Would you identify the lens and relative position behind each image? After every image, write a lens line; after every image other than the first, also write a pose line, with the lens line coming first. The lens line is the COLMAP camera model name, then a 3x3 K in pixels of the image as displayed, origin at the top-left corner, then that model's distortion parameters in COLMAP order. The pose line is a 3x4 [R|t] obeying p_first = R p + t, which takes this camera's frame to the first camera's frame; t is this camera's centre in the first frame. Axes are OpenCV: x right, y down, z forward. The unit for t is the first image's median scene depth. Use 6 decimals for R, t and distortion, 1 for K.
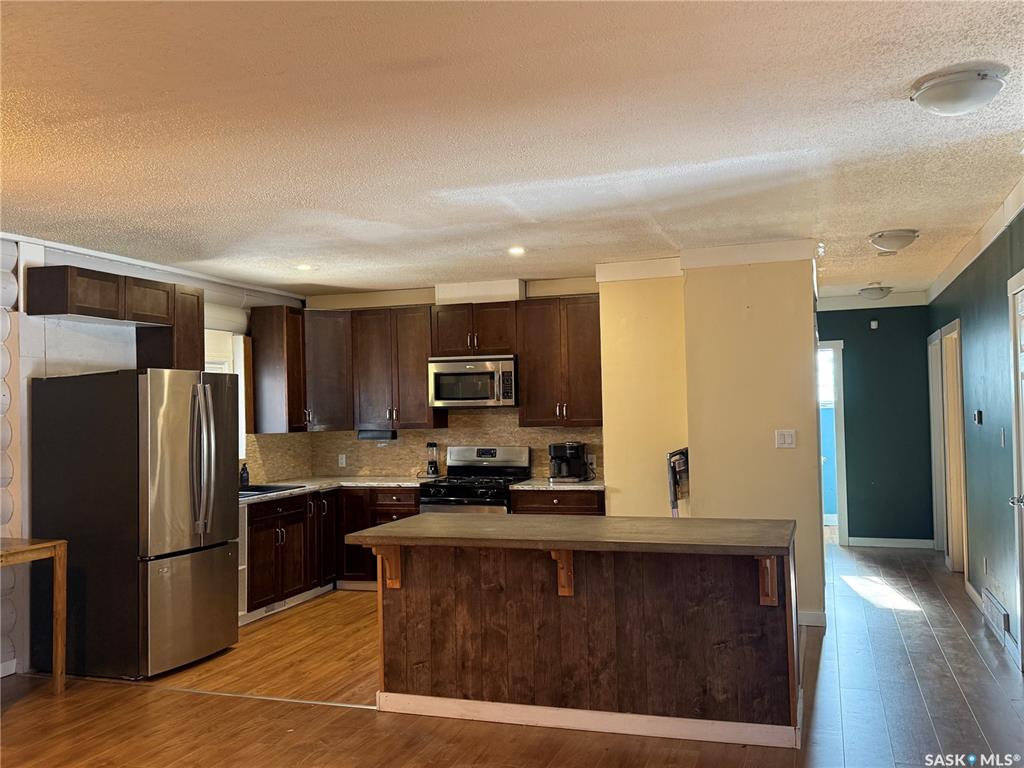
lens RADIAL K [[936.8, 0, 495.3], [0, 936.8, 381.2], [0, 0, 1]] dist [0.088384, 0.000000]
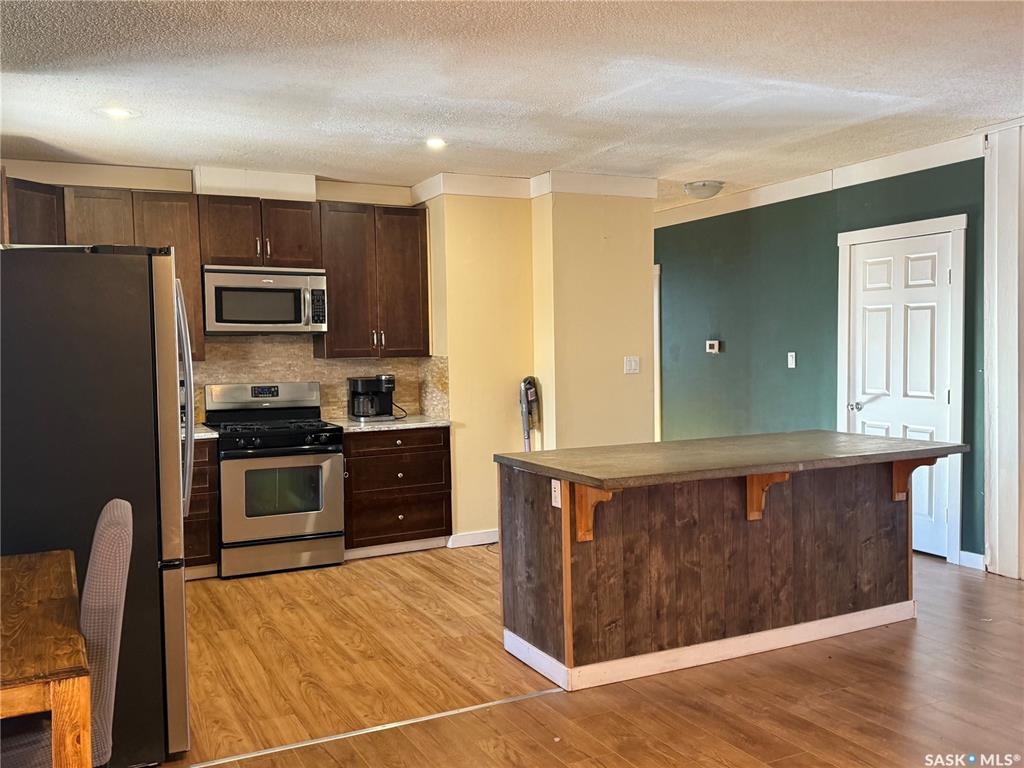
lens RADIAL K [[936.8, 0, 523.3], [0, 936.8, 385.0], [0, 0, 1]] dist [0.088384, 0.000000]
pose [[0.681297, -0.023021, 0.731645, -0.548090], [-0.020802, 0.998493, 0.050788, 0.031783], [-0.731711, -0.049822, 0.679791, 0.361908]]
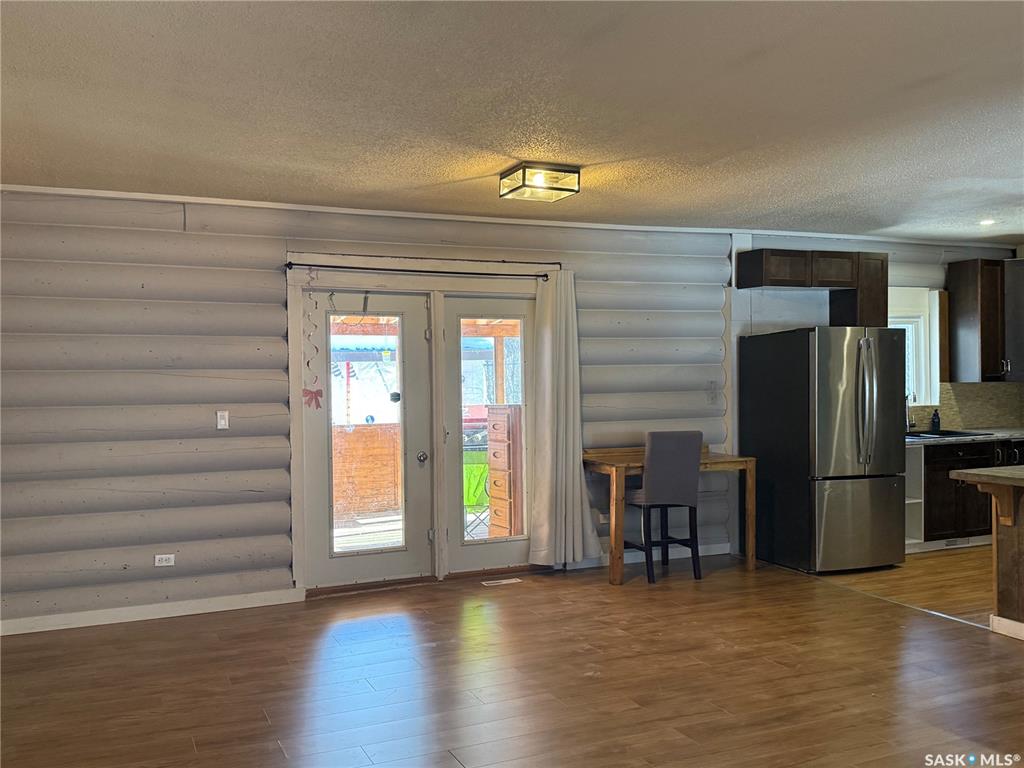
lens RADIAL K [[936.8, 0, 510.4], [0, 936.8, 393.1], [0, 0, 1]] dist [0.088384, 0.000000]
pose [[0.694056, 0.028320, -0.719364, 0.213112], [0.020242, 0.998063, 0.058821, -0.007103], [0.719636, -0.055386, 0.692139, -0.127109]]
